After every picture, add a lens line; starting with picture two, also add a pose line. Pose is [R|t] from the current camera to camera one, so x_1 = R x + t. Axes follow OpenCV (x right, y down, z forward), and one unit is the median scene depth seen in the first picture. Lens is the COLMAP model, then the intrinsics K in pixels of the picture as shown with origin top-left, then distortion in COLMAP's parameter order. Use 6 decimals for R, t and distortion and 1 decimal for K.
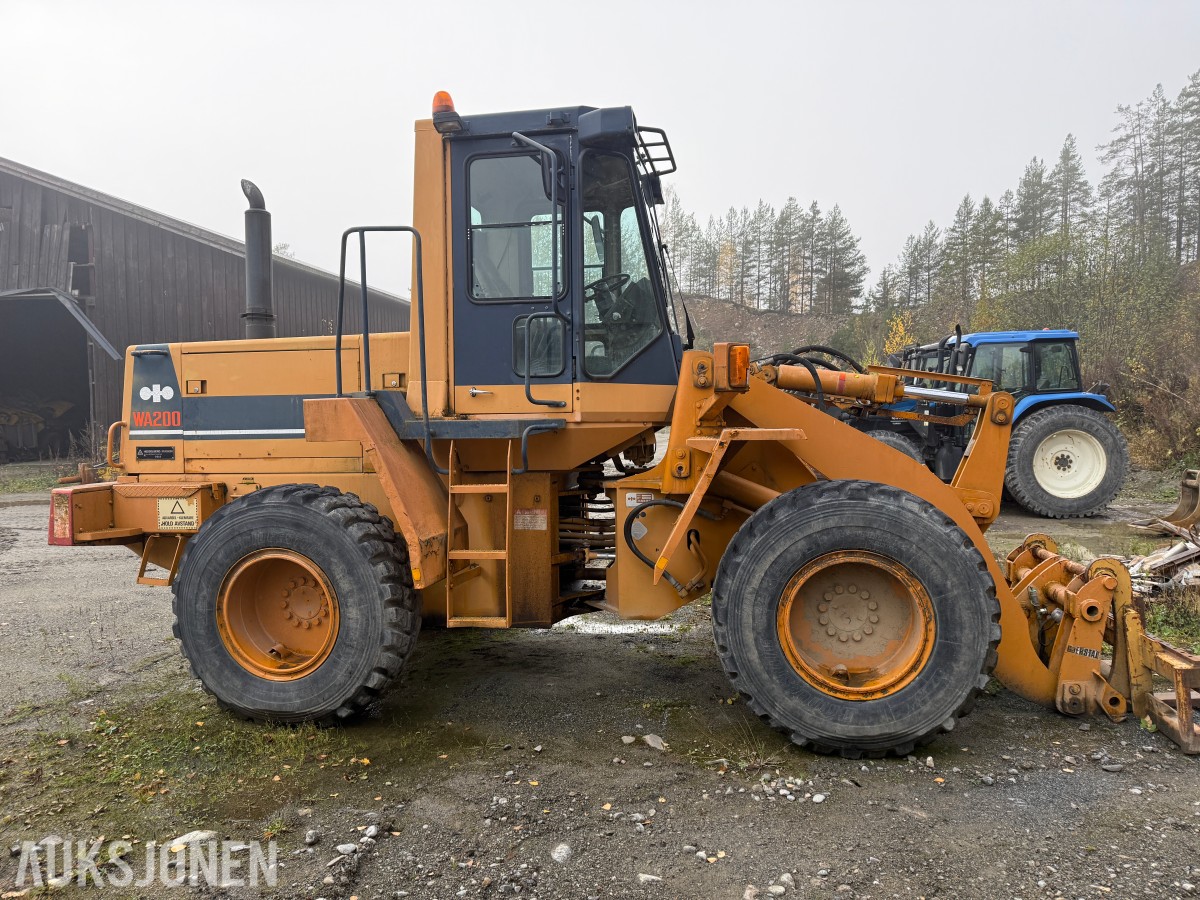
lens RADIAL K [[850.6, 0, 620.5], [0, 850.6, 440.7], [0, 0, 1]] dist [0.046691, -0.059970]
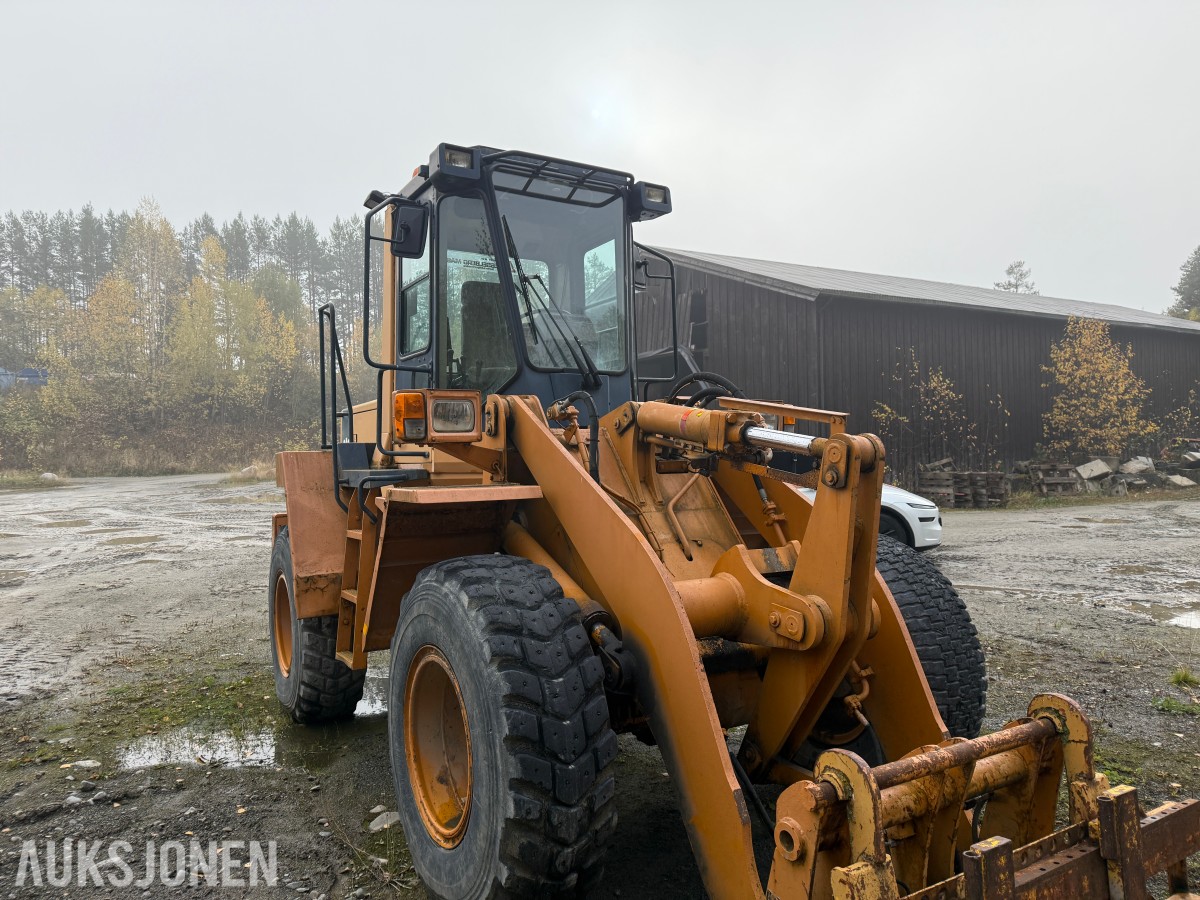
lens RADIAL K [[850.7, 0, 600.0], [0, 850.7, 450.0], [0, 0, 1]] dist [0.071557, -0.088941]
pose [[0.640788, -0.004863, -0.767702, 0.875660], [-0.009082, 0.999862, -0.013914, -0.039364], [0.767664, 0.015889, 0.640655, 0.544367]]
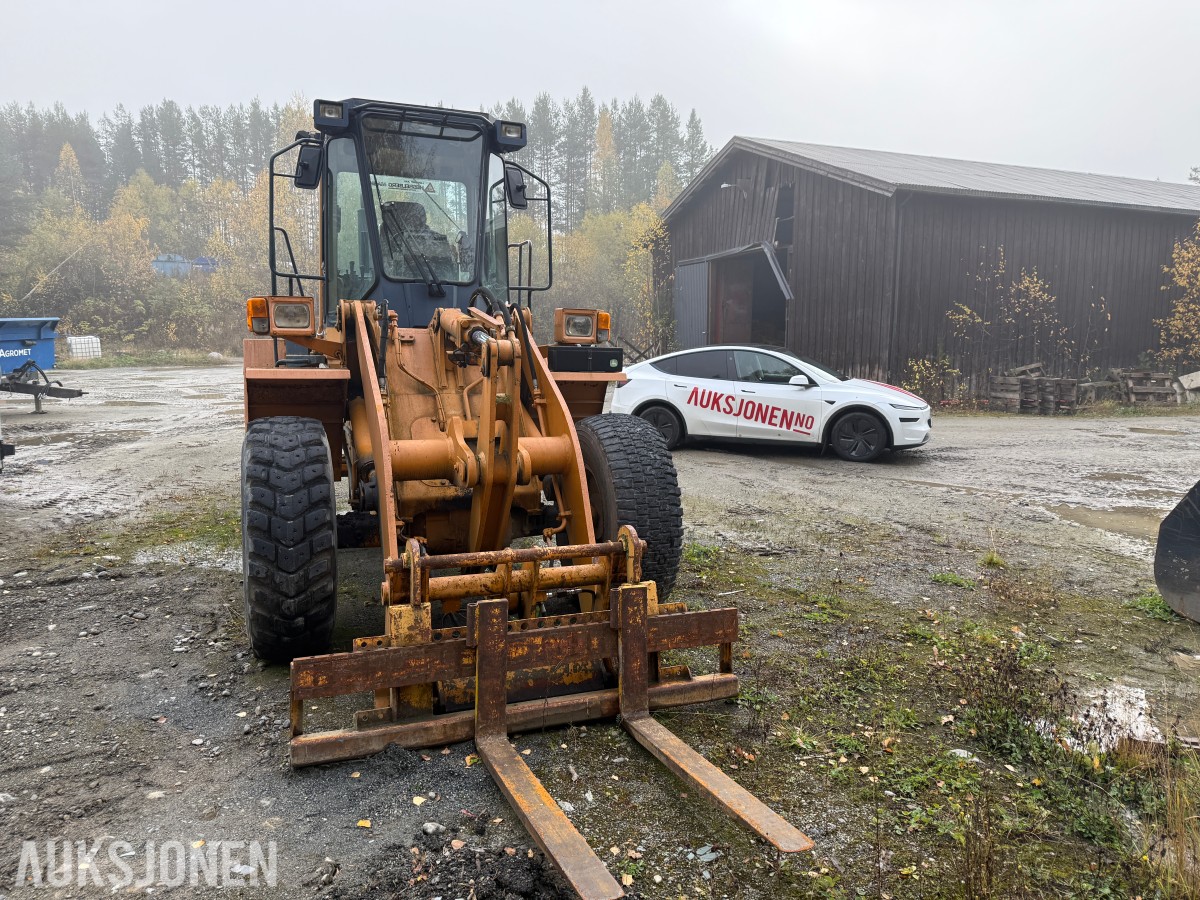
lens RADIAL K [[857.4, 0, 599.5], [0, 857.4, 456.5], [0, 0, 1]] dist [0.053294, -0.093408]
pose [[0.493528, 0.123308, -0.860944, 1.366683], [-0.037503, 0.991995, 0.120580, -0.051252], [0.868921, -0.027221, 0.494202, 0.751518]]
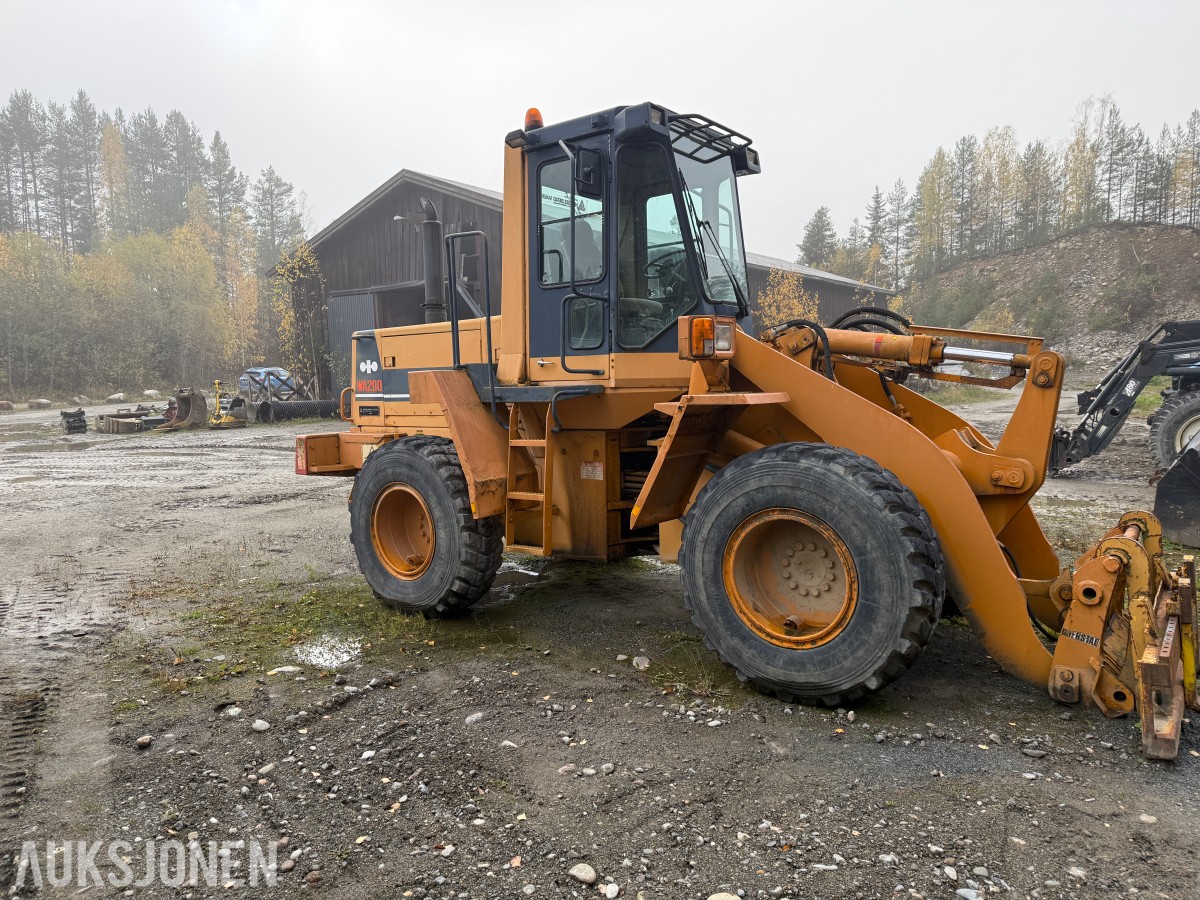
lens RADIAL K [[850.7, 0, 600.0], [0, 850.7, 450.0], [0, 0, 1]] dist [0.071557, -0.088941]
pose [[0.883784, 0.029343, -0.466974, 0.503469], [-0.000841, 0.998130, 0.061127, -0.008117], [0.467894, -0.053630, 0.882156, -0.037037]]
